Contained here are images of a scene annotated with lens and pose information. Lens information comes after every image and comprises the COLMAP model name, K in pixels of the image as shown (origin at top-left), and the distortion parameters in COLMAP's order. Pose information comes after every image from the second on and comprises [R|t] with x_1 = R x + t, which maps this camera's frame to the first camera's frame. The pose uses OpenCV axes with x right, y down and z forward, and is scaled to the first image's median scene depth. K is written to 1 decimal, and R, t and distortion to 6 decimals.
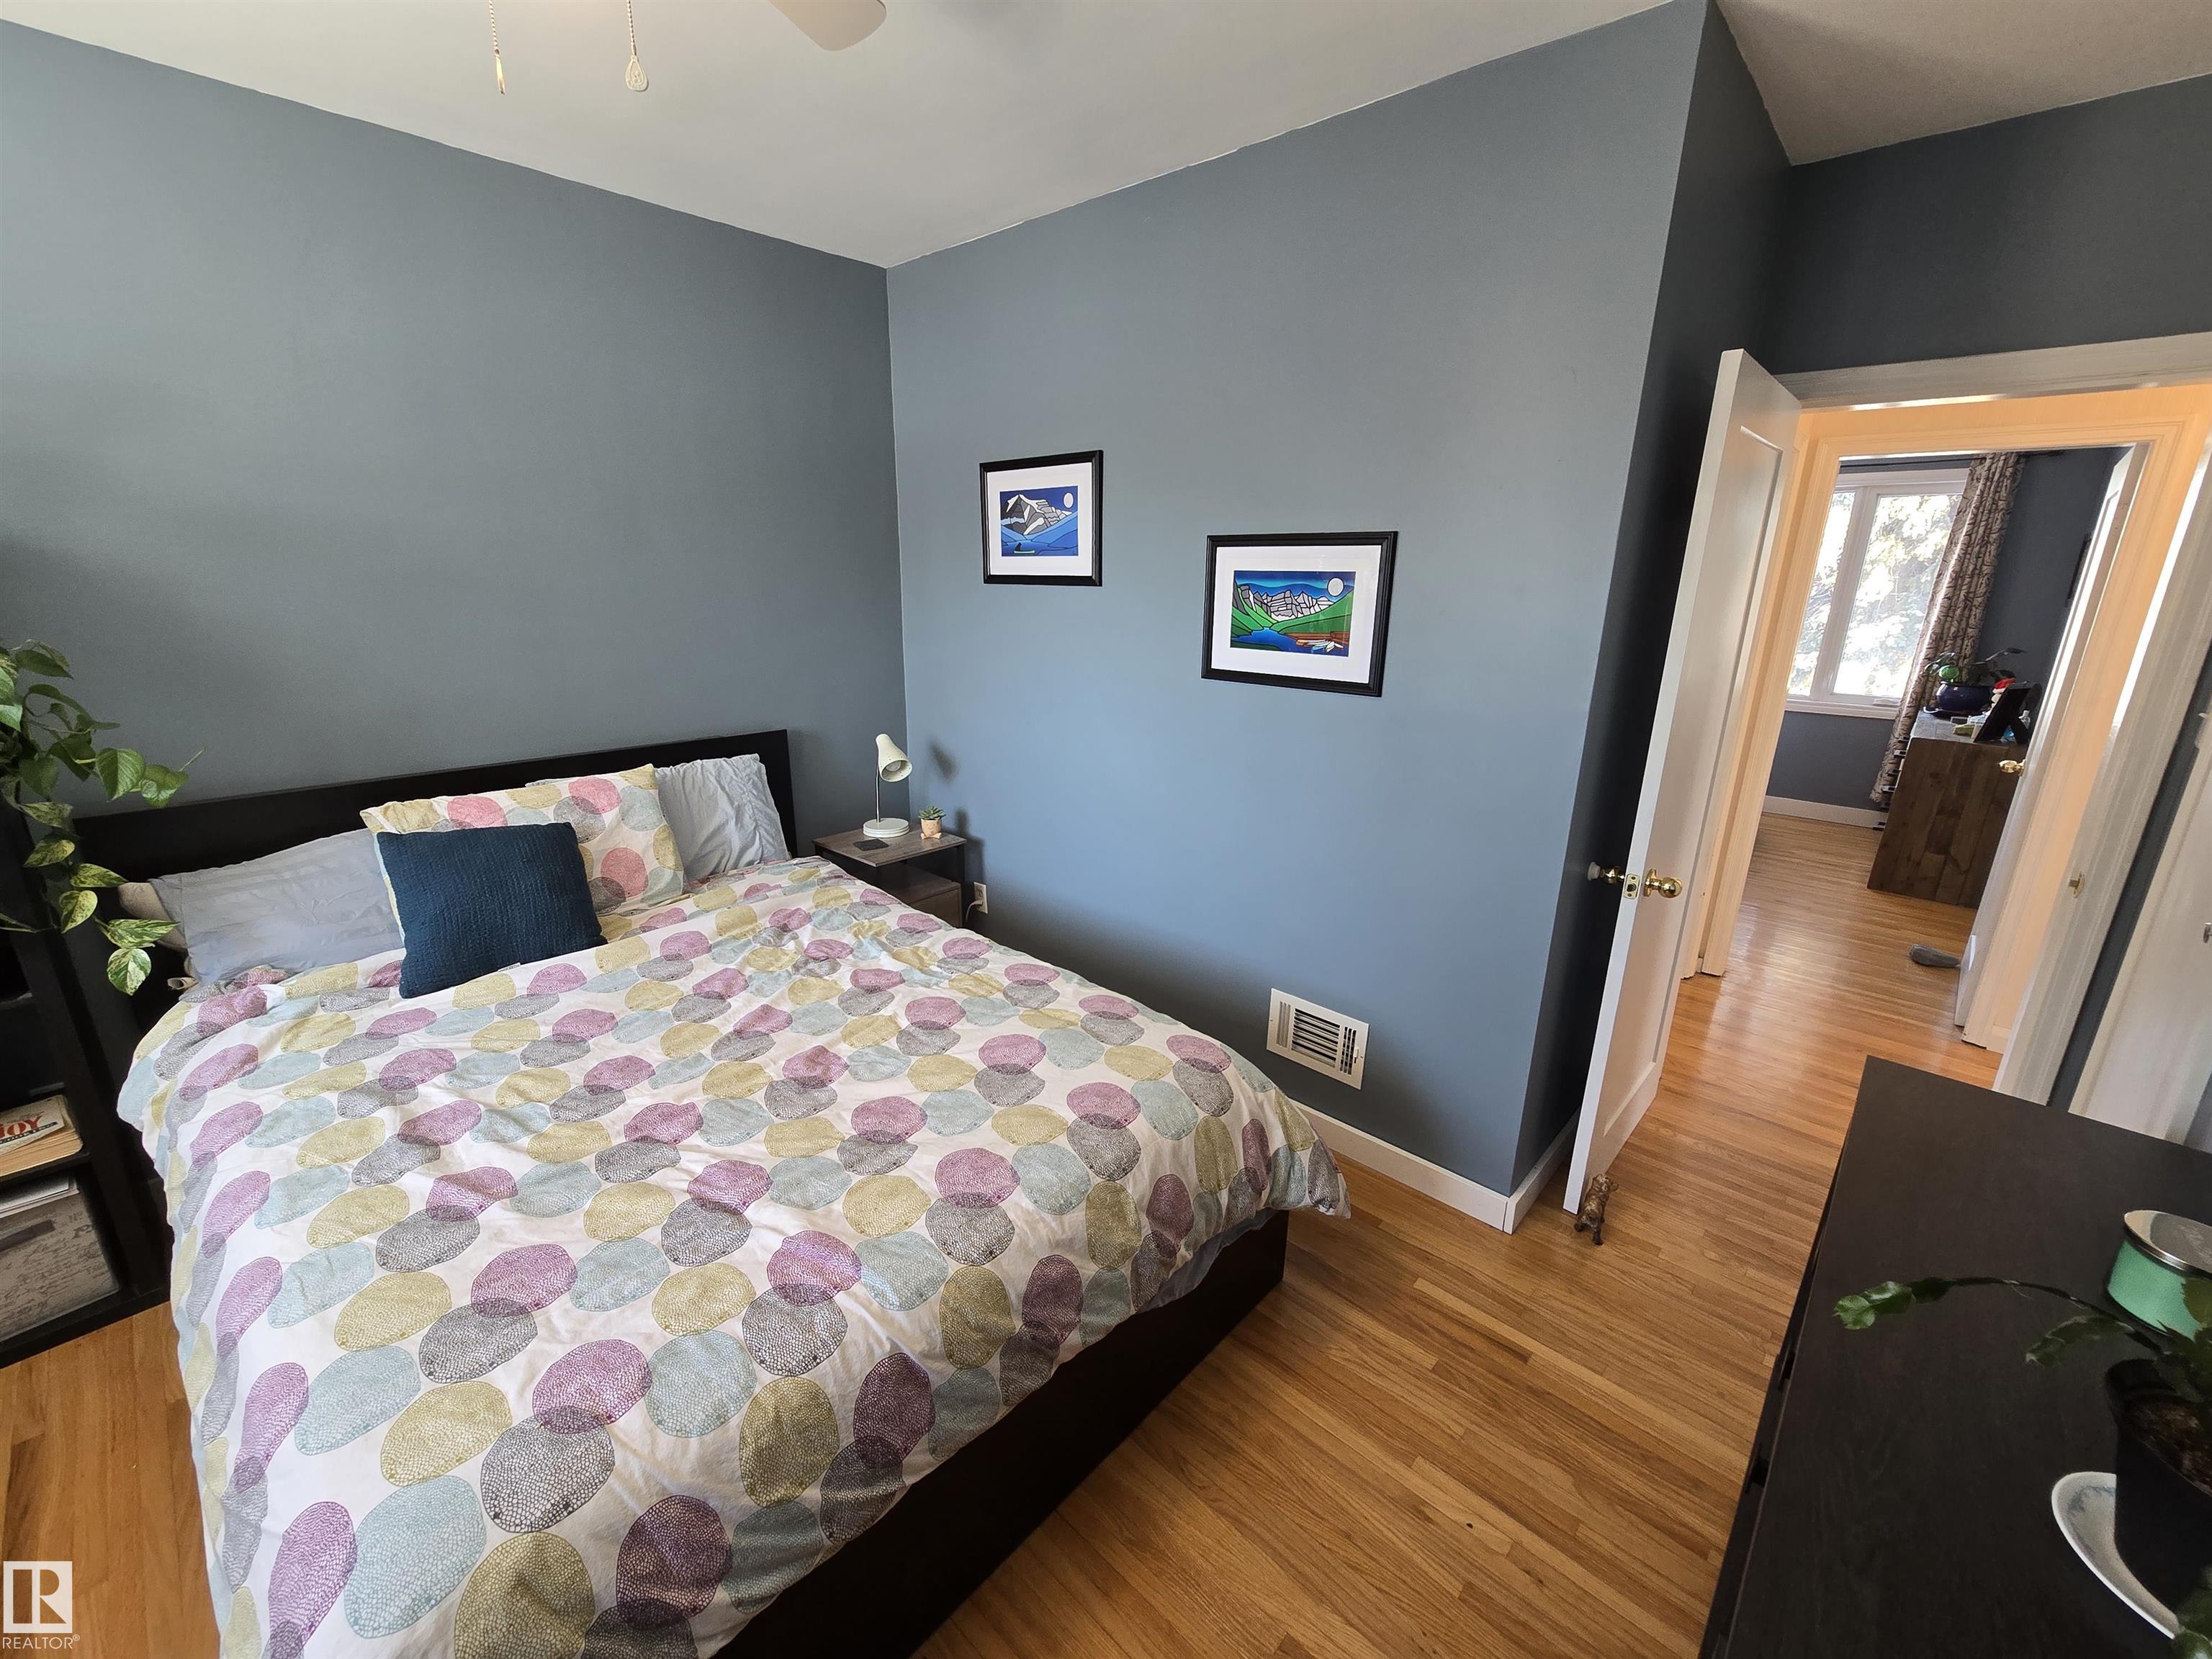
lens RADIAL K [[902.6, 0, 1106.9], [0, 902.6, 830.9], [0, 0, 1]] dist [-0.006051, 0.001058]
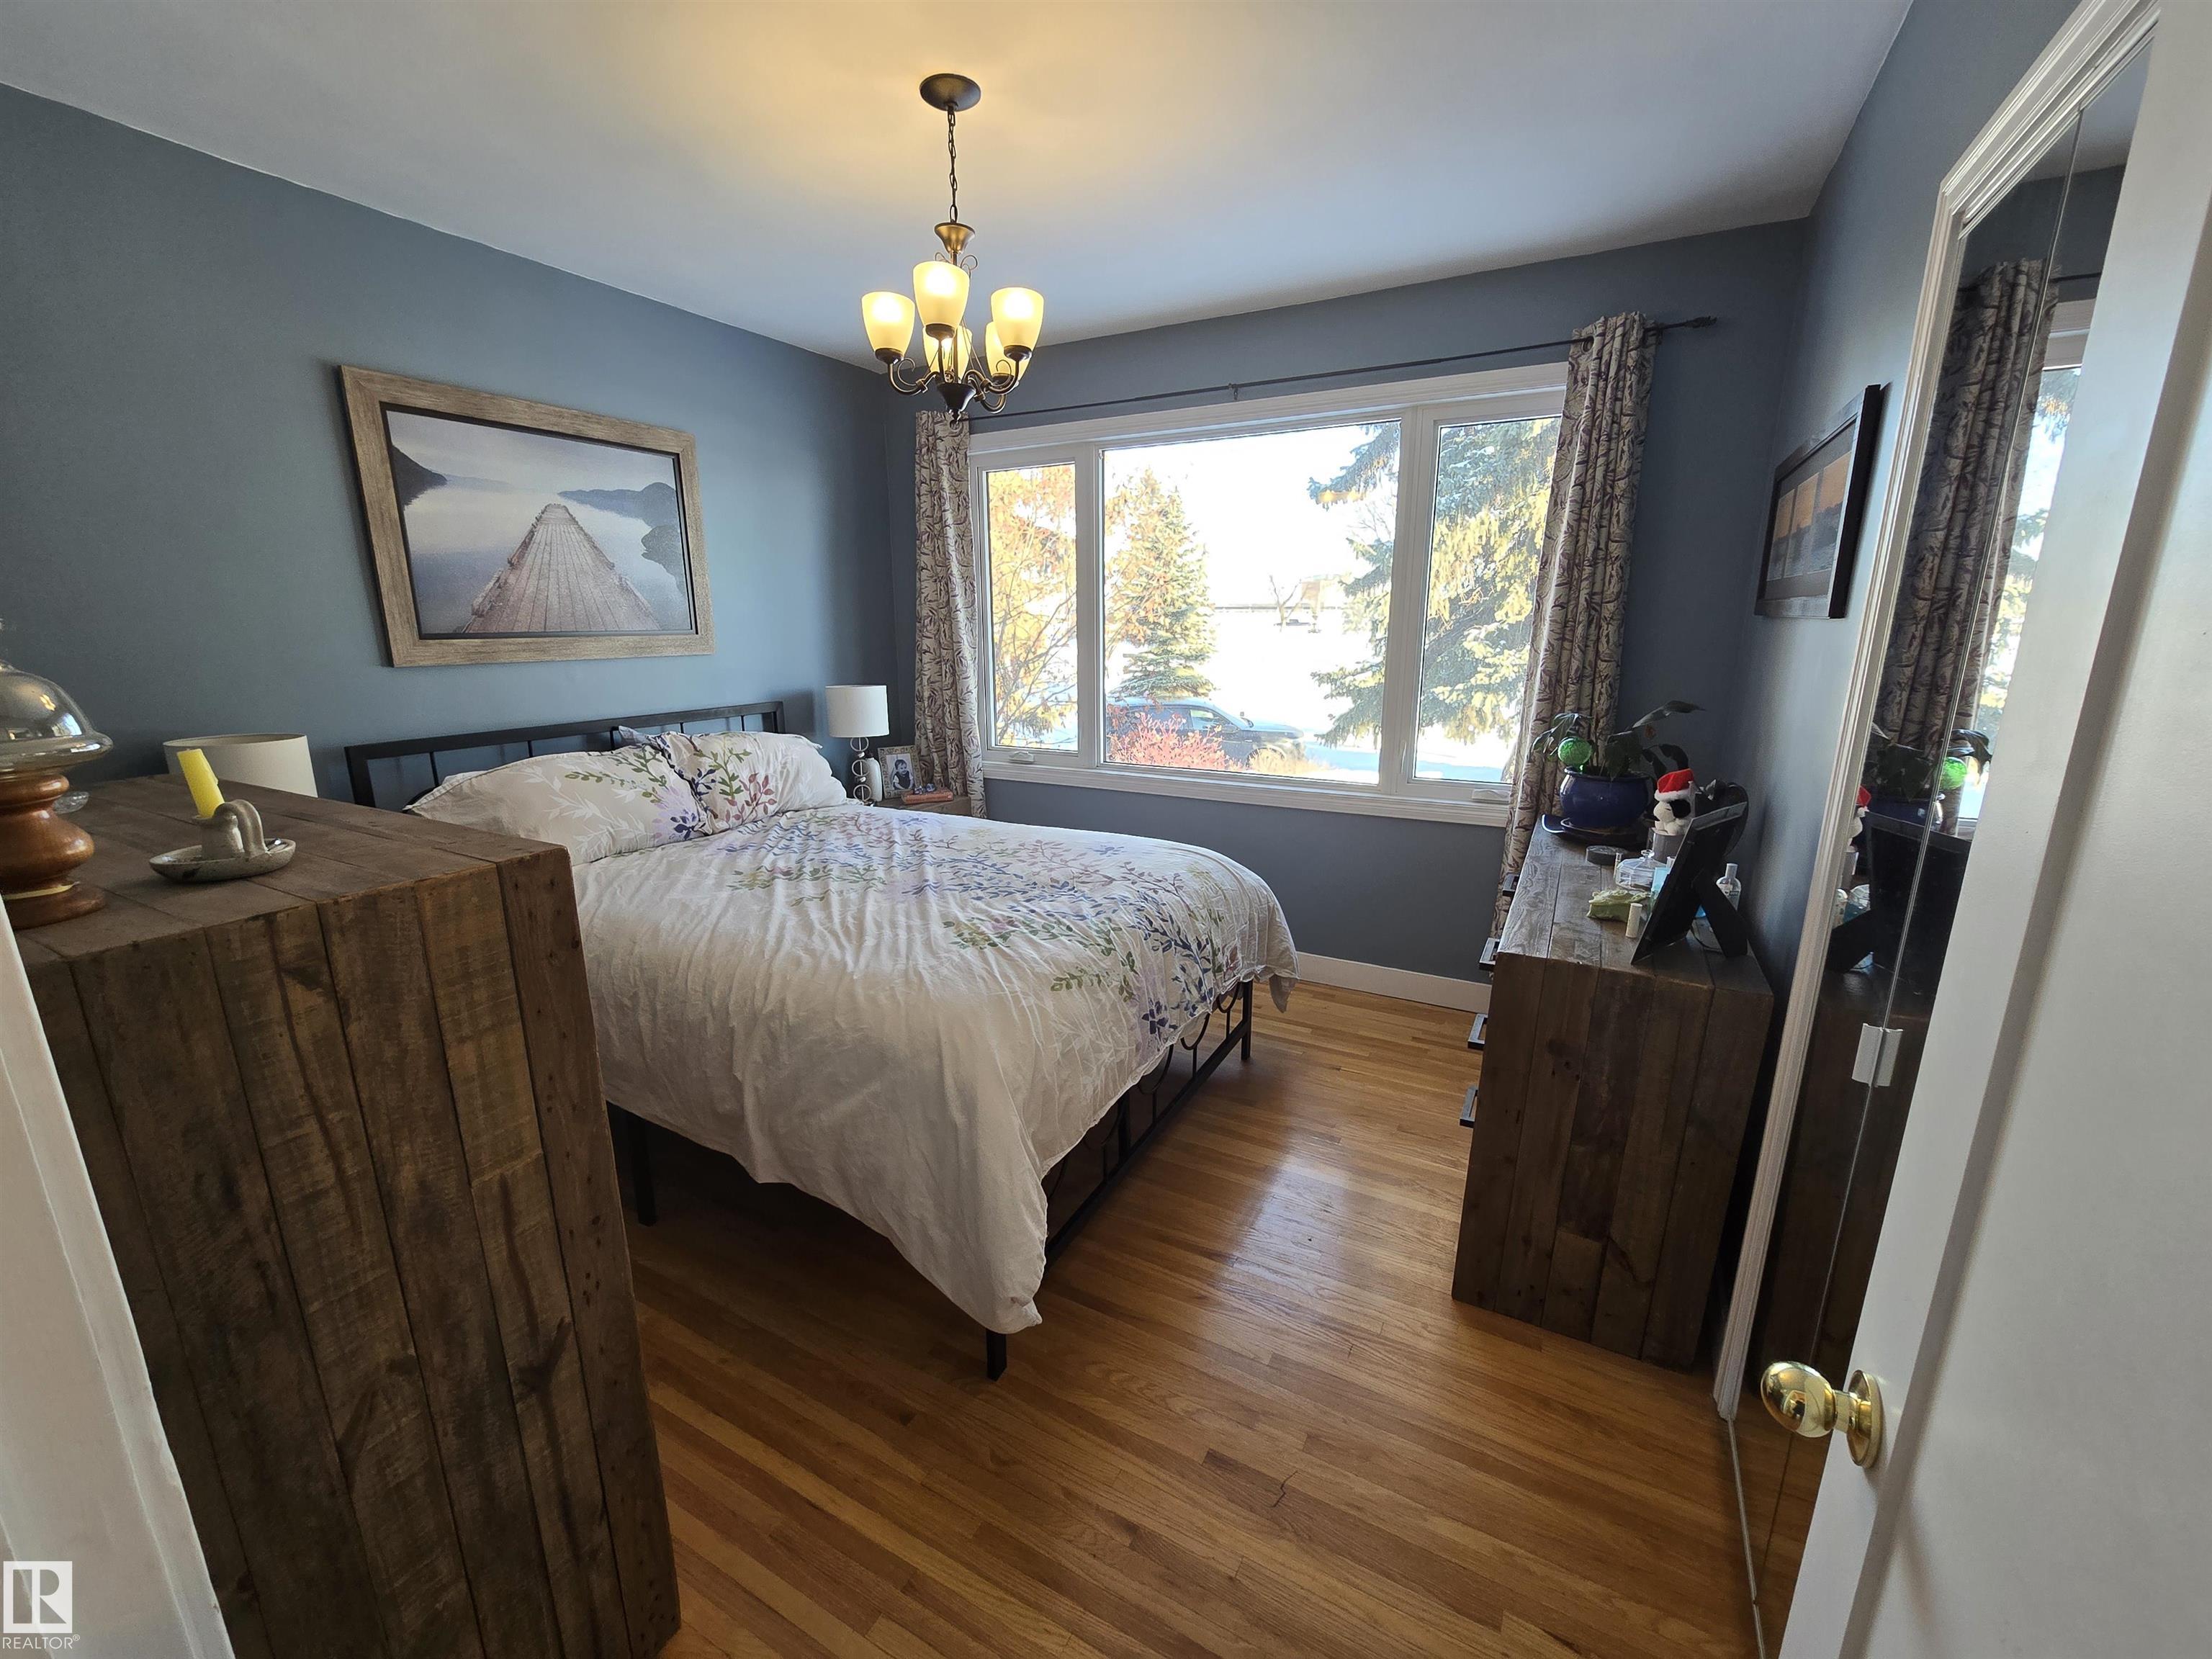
lens RADIAL K [[902.6, 0, 1097.0], [0, 902.6, 828.2], [0, 0, 1]] dist [-0.006051, 0.001058]
pose [[0.970921, -0.076780, 0.226755, 0.559584], [0.086882, 0.995607, -0.034896, -0.138506], [-0.223079, 0.053582, 0.973327, 0.570808]]
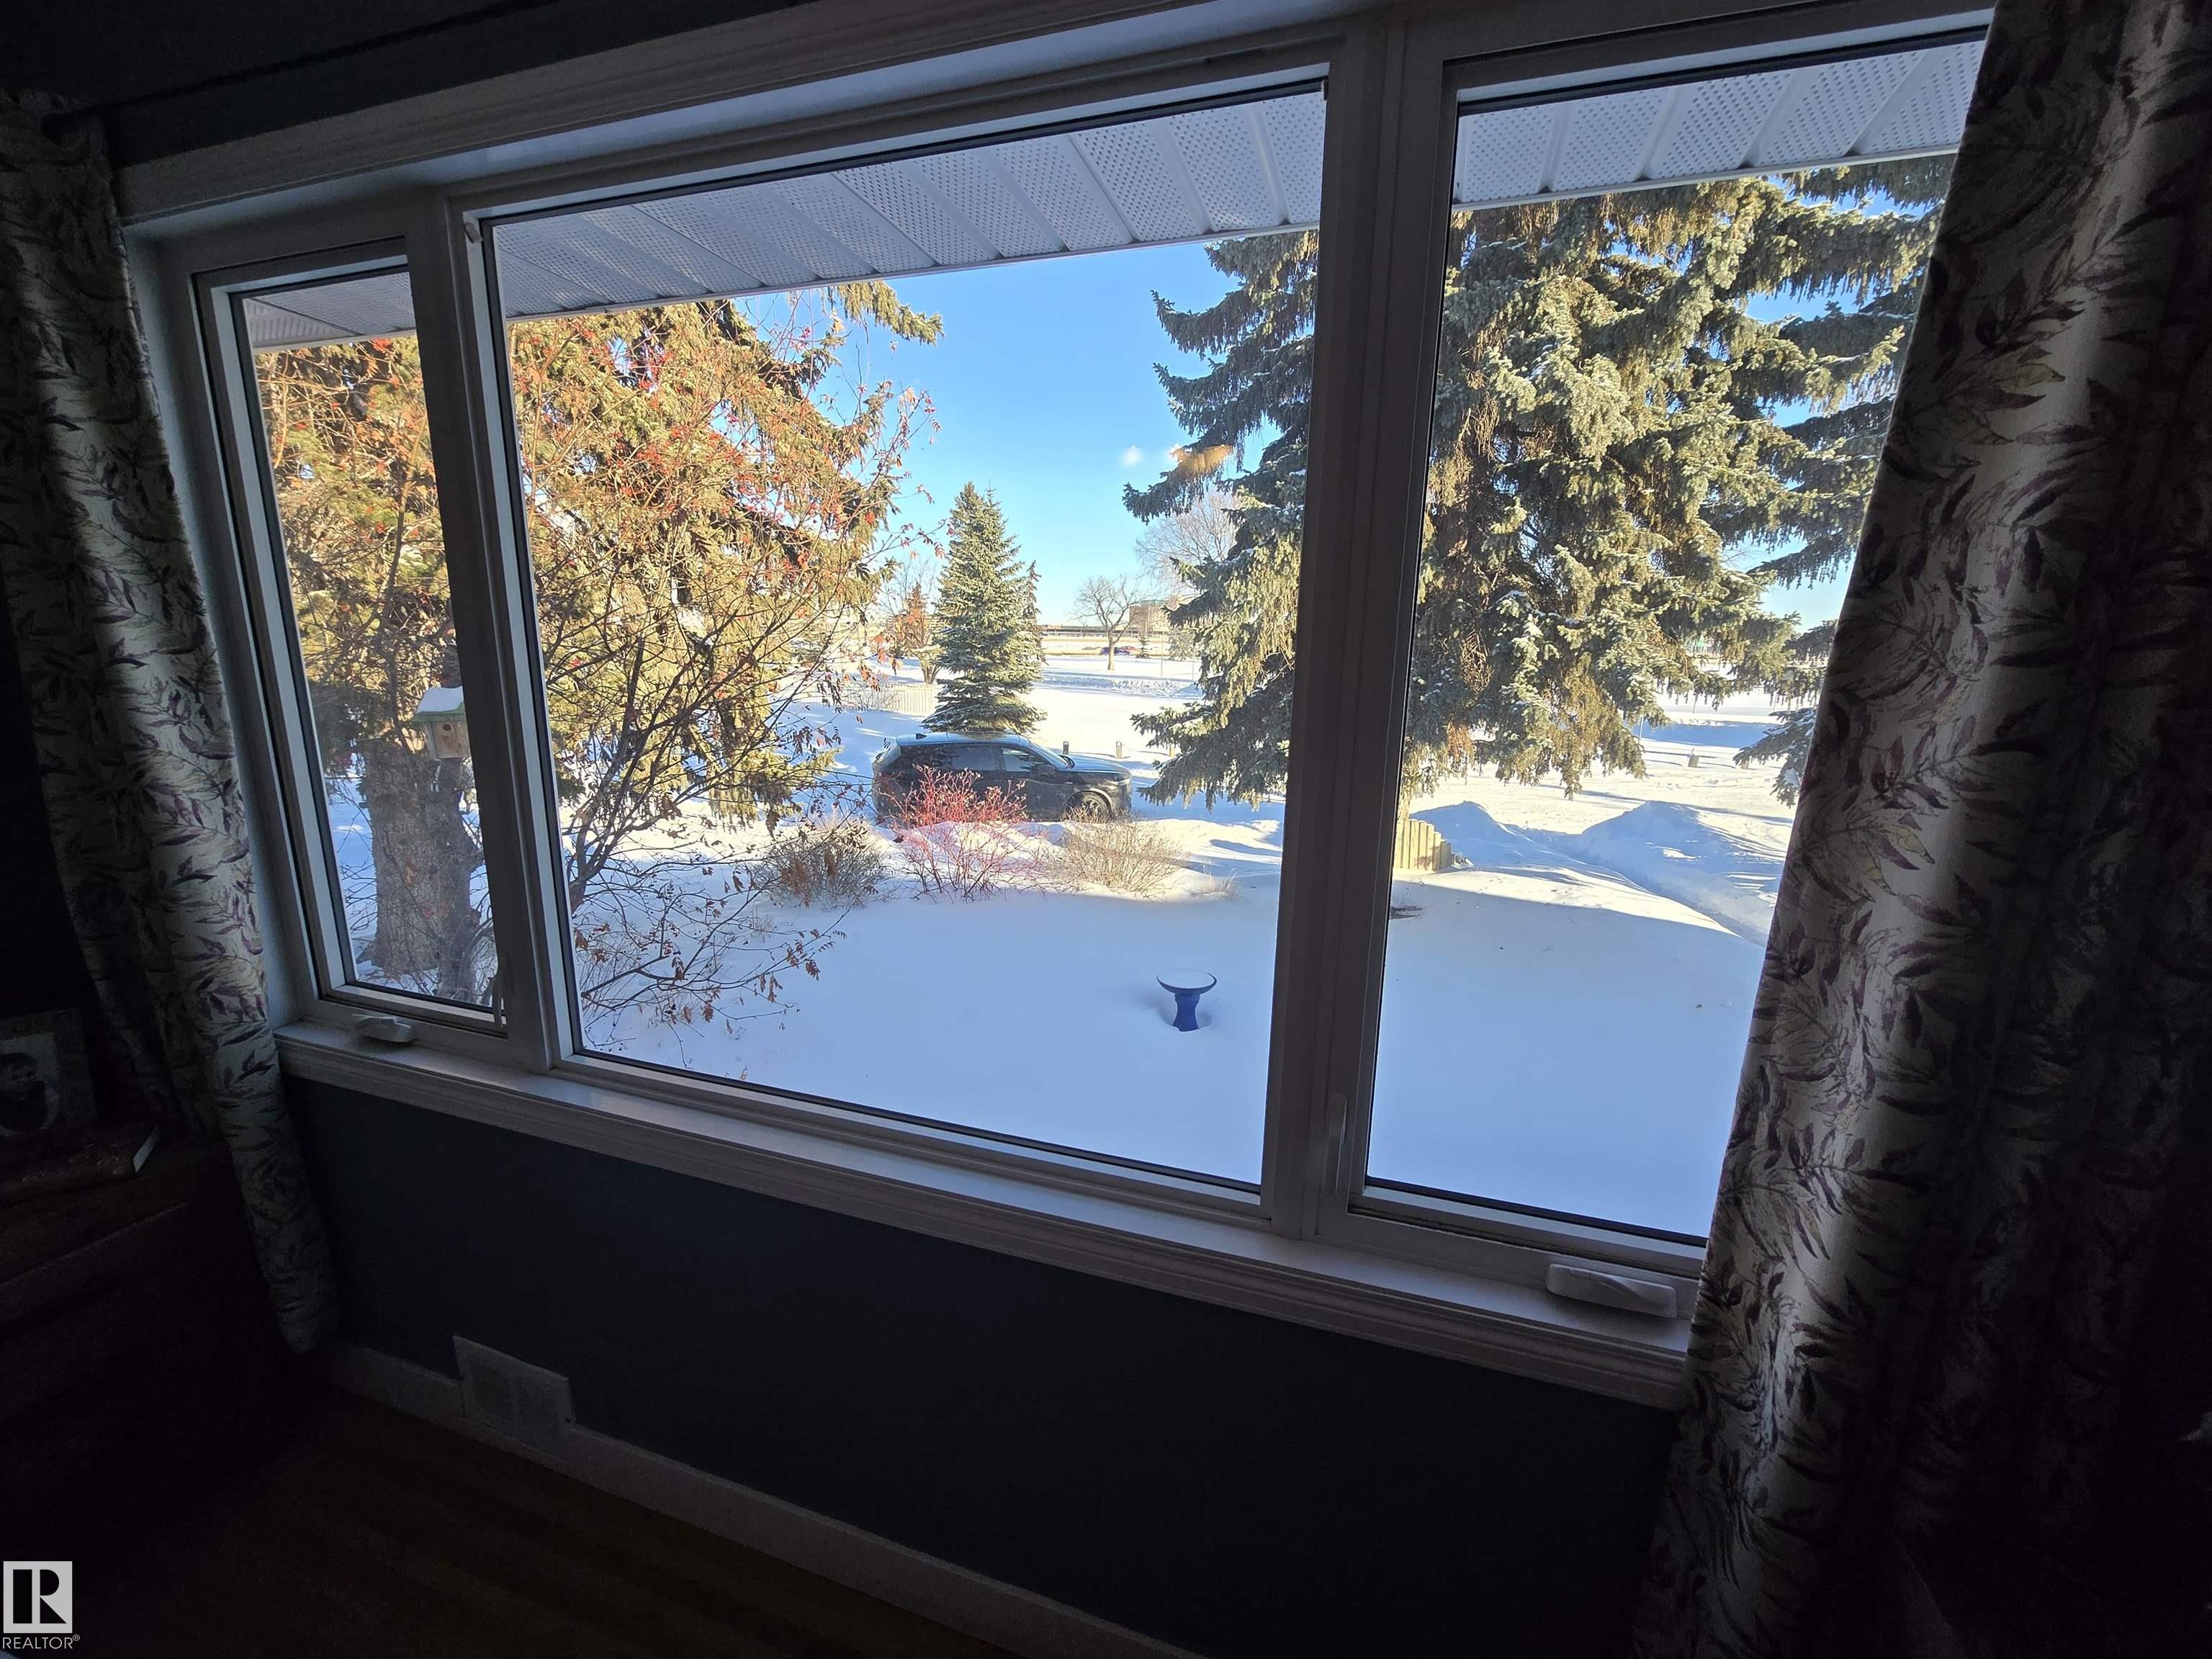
lens RADIAL K [[902.6, 0, 1106.3], [0, 902.6, 833.0], [0, 0, 1]] dist [-0.006051, 0.001058]
pose [[0.908458, -0.089375, 0.408310, 0.779143], [0.112648, 0.993078, -0.033256, -0.258183], [-0.402511, 0.076207, 0.912238, 0.946790]]
